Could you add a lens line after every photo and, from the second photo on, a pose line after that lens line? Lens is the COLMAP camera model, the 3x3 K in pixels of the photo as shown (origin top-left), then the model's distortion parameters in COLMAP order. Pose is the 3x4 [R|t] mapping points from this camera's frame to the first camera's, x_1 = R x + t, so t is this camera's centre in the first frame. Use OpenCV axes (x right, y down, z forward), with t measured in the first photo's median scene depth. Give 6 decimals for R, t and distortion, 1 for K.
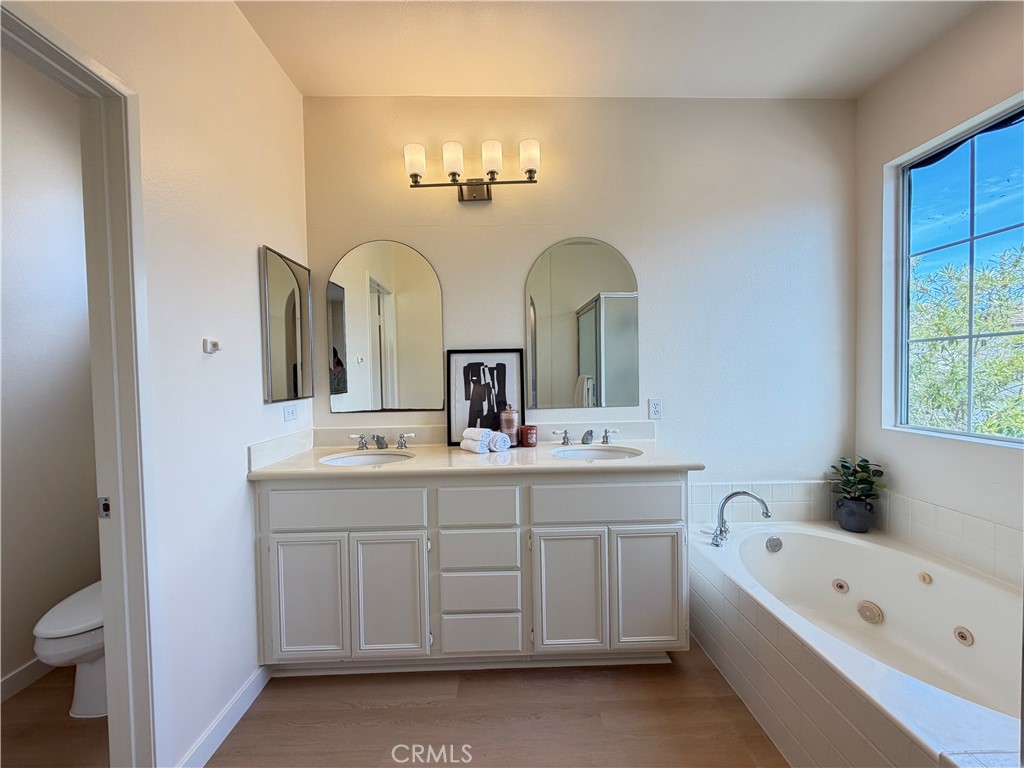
lens RADIAL K [[408.2, 0, 510.8], [0, 408.2, 381.7], [0, 0, 1]] dist [-0.002978, -0.000090]
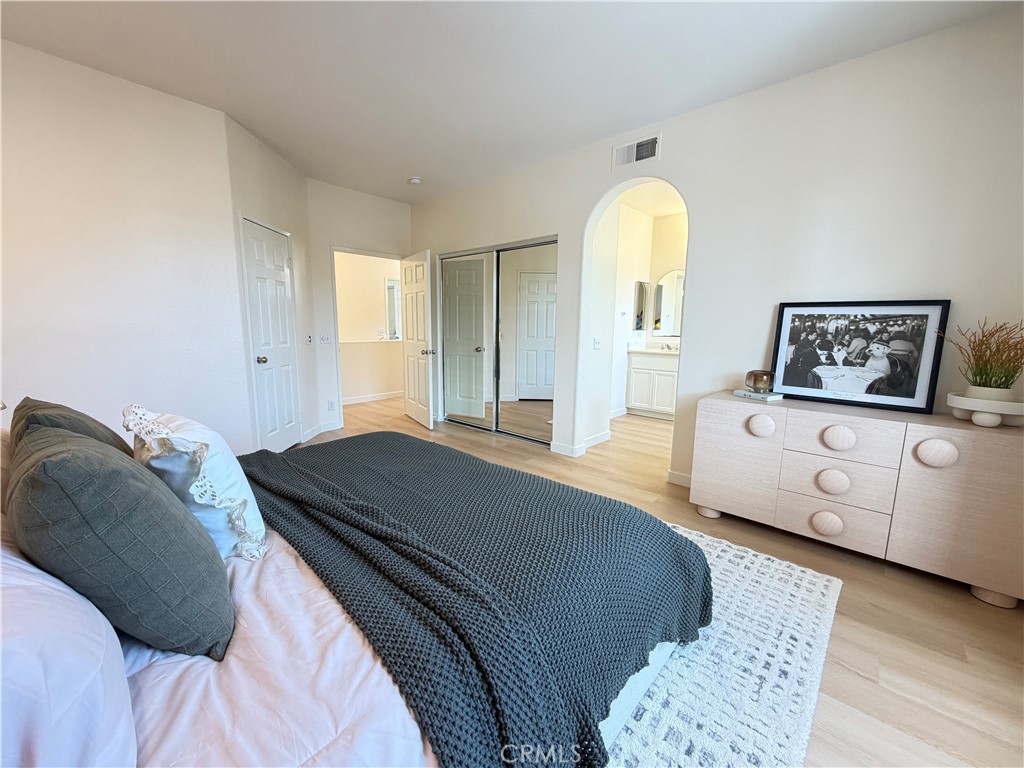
lens RADIAL K [[408.2, 0, 511.8], [0, 408.2, 386.1], [0, 0, 1]] dist [-0.002978, -0.000090]
pose [[0.726124, 0.124035, -0.676283, 0.751987], [-0.038977, 0.989438, 0.139621, 0.064752], [0.686458, -0.075023, 0.723289, -1.618252]]
